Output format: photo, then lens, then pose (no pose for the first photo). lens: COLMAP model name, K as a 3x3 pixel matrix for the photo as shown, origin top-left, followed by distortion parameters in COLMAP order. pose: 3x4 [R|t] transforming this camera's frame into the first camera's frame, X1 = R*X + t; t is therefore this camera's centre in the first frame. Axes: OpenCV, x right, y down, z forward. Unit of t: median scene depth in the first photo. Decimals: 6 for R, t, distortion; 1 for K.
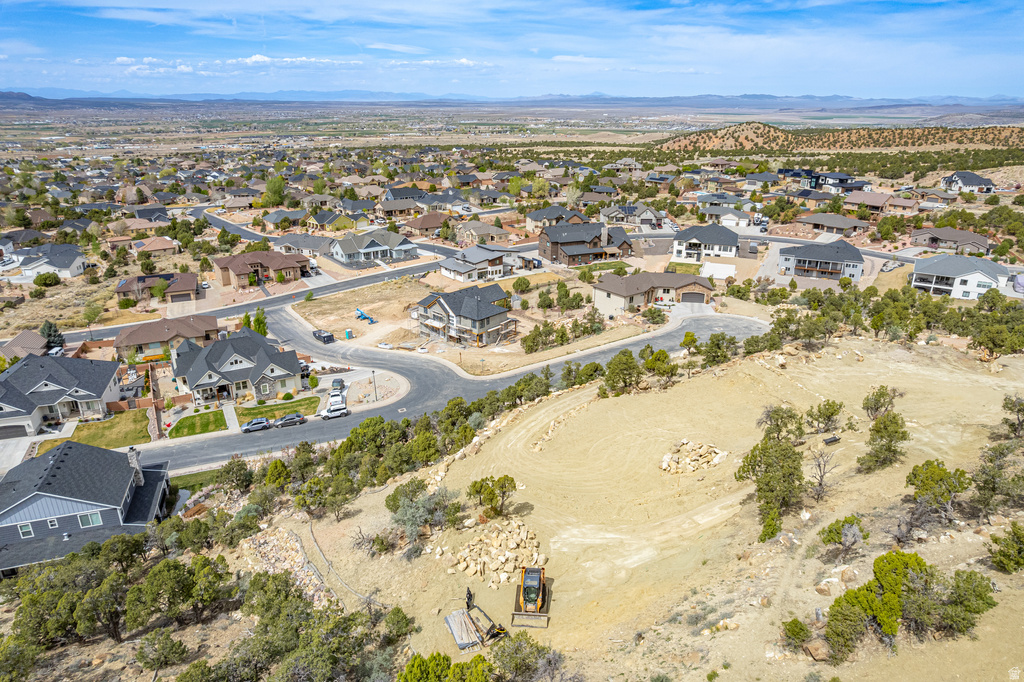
lens RADIAL K [[659.5, 0, 513.0], [0, 659.5, 344.2], [0, 0, 1]] dist [-0.080728, 0.078721]
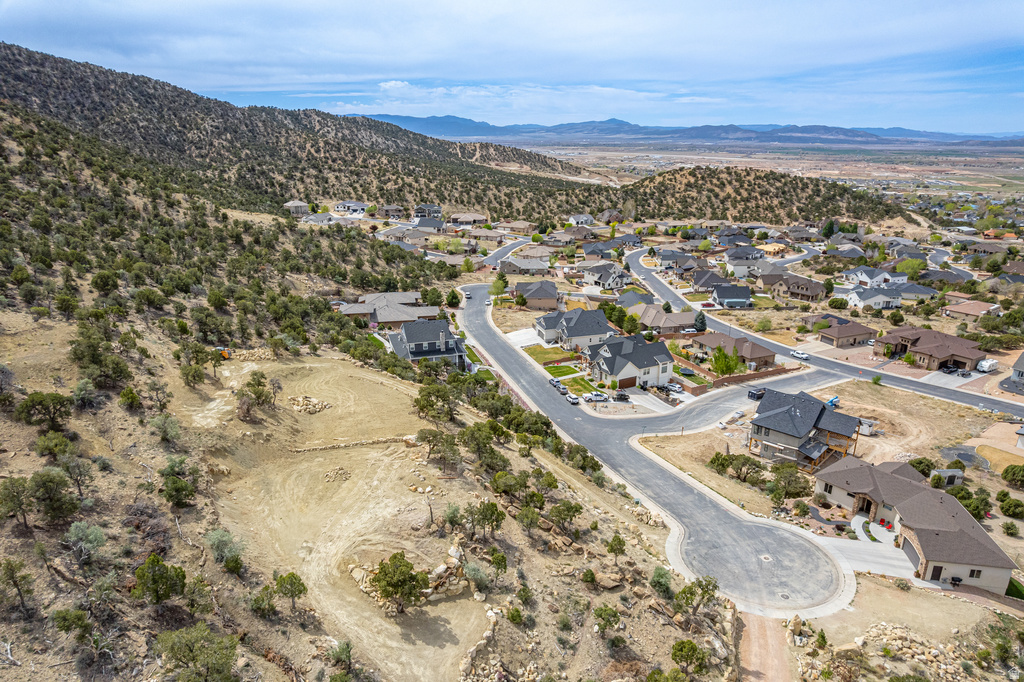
lens RADIAL K [[659.5, 0, 513.0], [0, 659.5, 344.2], [0, 0, 1]] dist [-0.080728, 0.078721]
pose [[-0.032652, 0.305893, -0.951506, 0.528237], [-0.358223, 0.885183, 0.296864, -0.189503], [0.933065, 0.350544, 0.080675, 0.384088]]
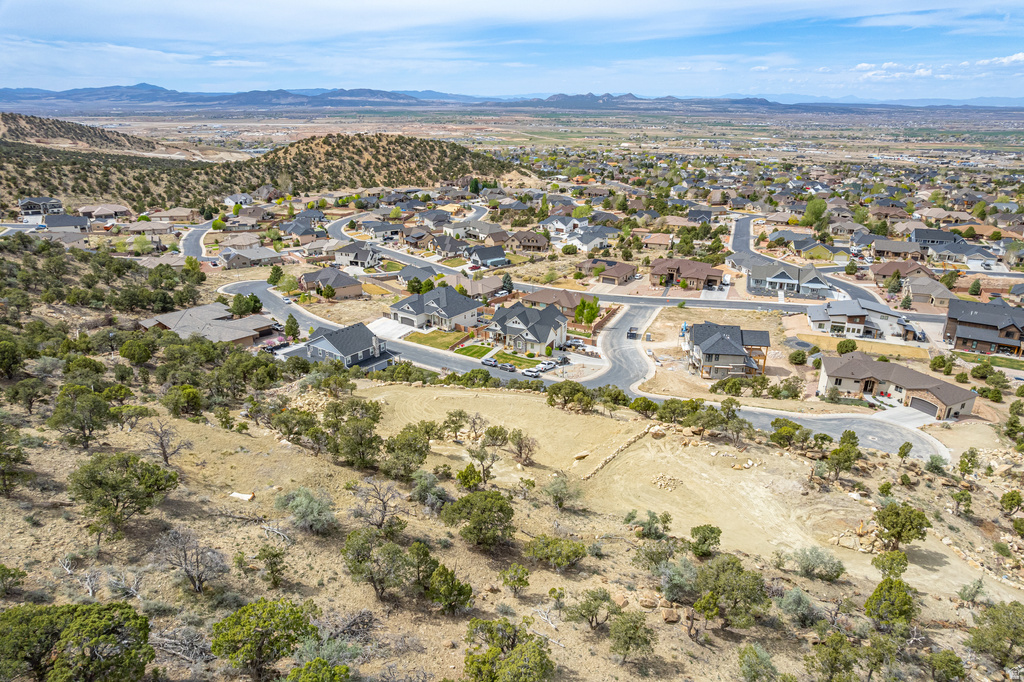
lens RADIAL K [[659.5, 0, 513.0], [0, 659.5, 344.2], [0, 0, 1]] dist [-0.080728, 0.078721]
pose [[0.566847, 0.290255, -0.770997, 0.405931], [-0.295471, 0.945242, 0.138619, -0.072174], [0.769013, 0.149232, 0.621569, 0.045488]]
